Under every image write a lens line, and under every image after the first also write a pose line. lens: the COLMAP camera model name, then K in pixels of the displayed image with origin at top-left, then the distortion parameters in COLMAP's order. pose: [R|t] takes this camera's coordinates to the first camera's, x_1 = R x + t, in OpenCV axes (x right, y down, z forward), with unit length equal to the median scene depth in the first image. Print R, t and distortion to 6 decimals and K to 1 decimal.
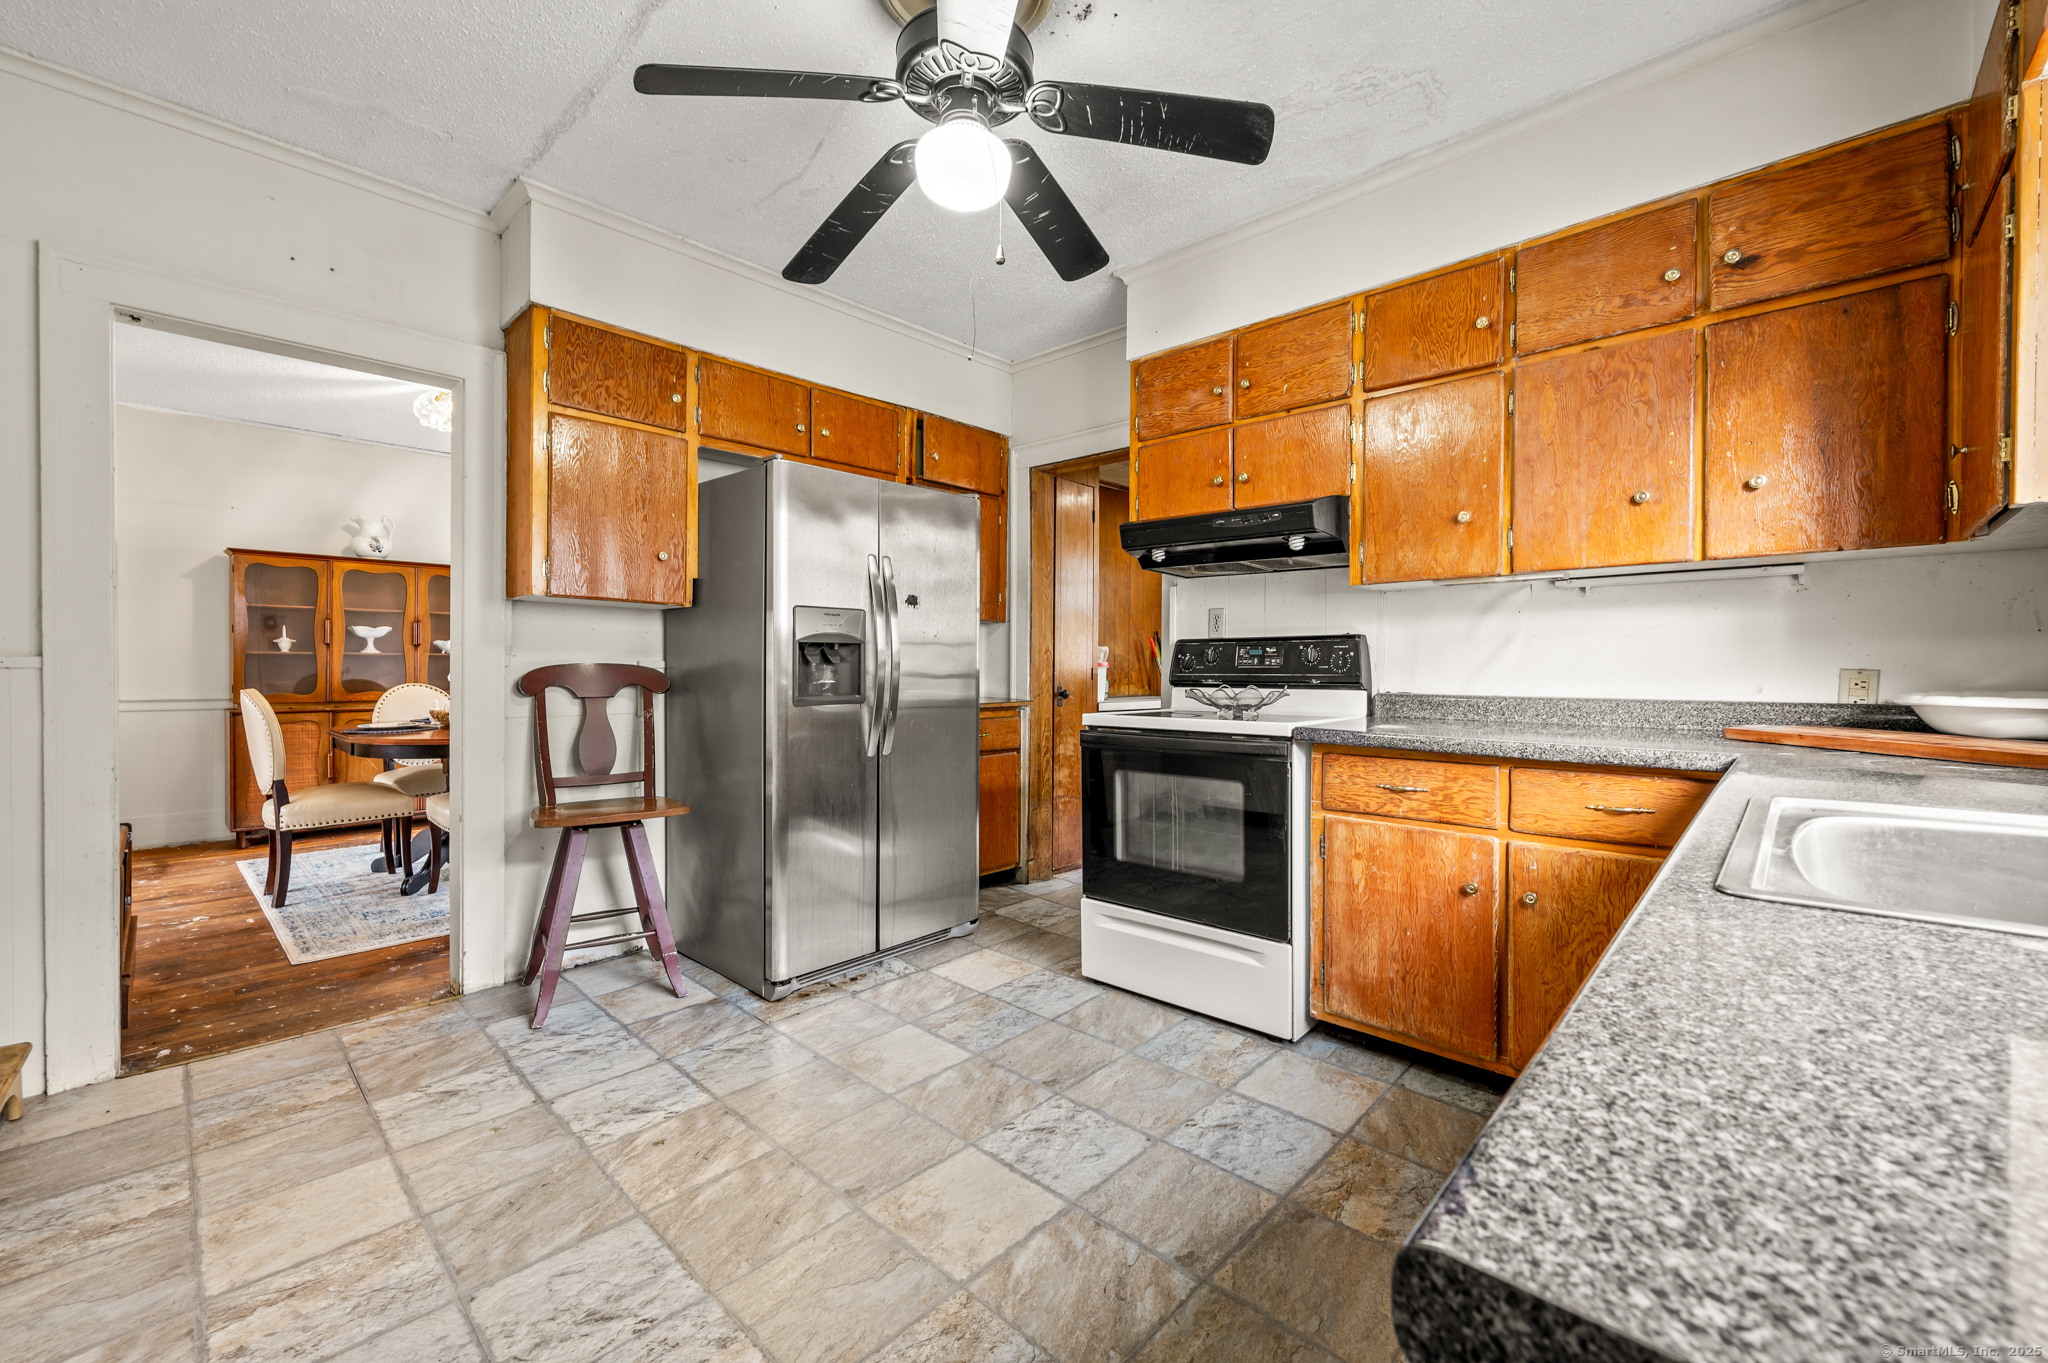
lens RADIAL K [[830.6, 0, 1032.7], [0, 830.6, 664.2], [0, 0, 1]] dist [0.001269, 0.000326]
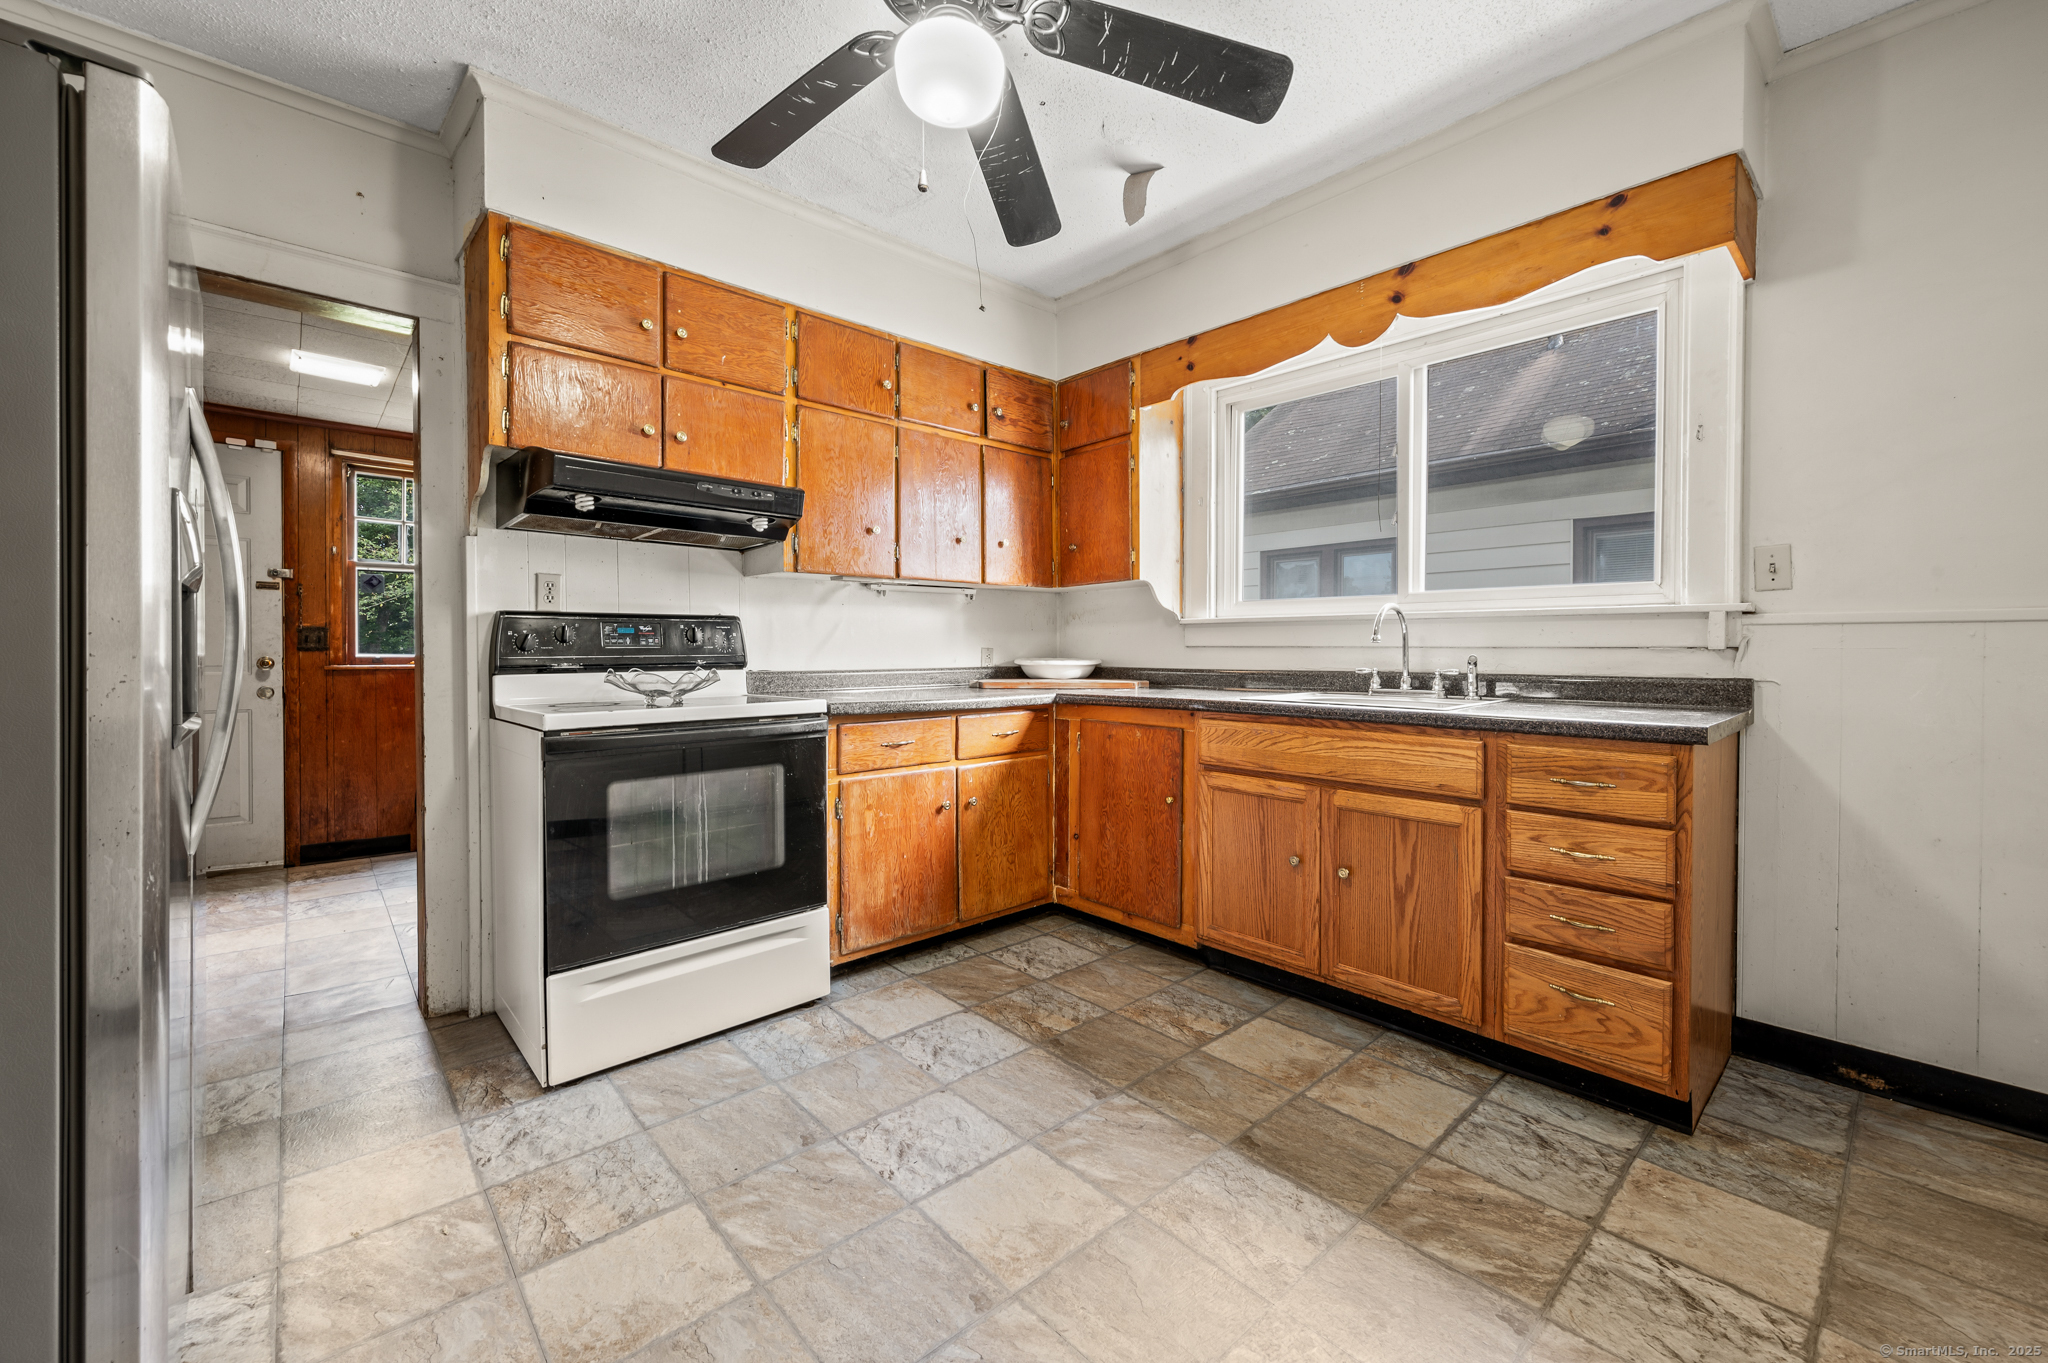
lens RADIAL K [[830.6, 0, 1039.1], [0, 830.6, 654.9], [0, 0, 1]] dist [0.001269, 0.000326]
pose [[0.068212, -0.009805, 0.997623, -0.761392], [-0.002130, 0.999948, 0.009974, 0.002522], [-0.997669, -0.002805, 0.068187, 0.676941]]
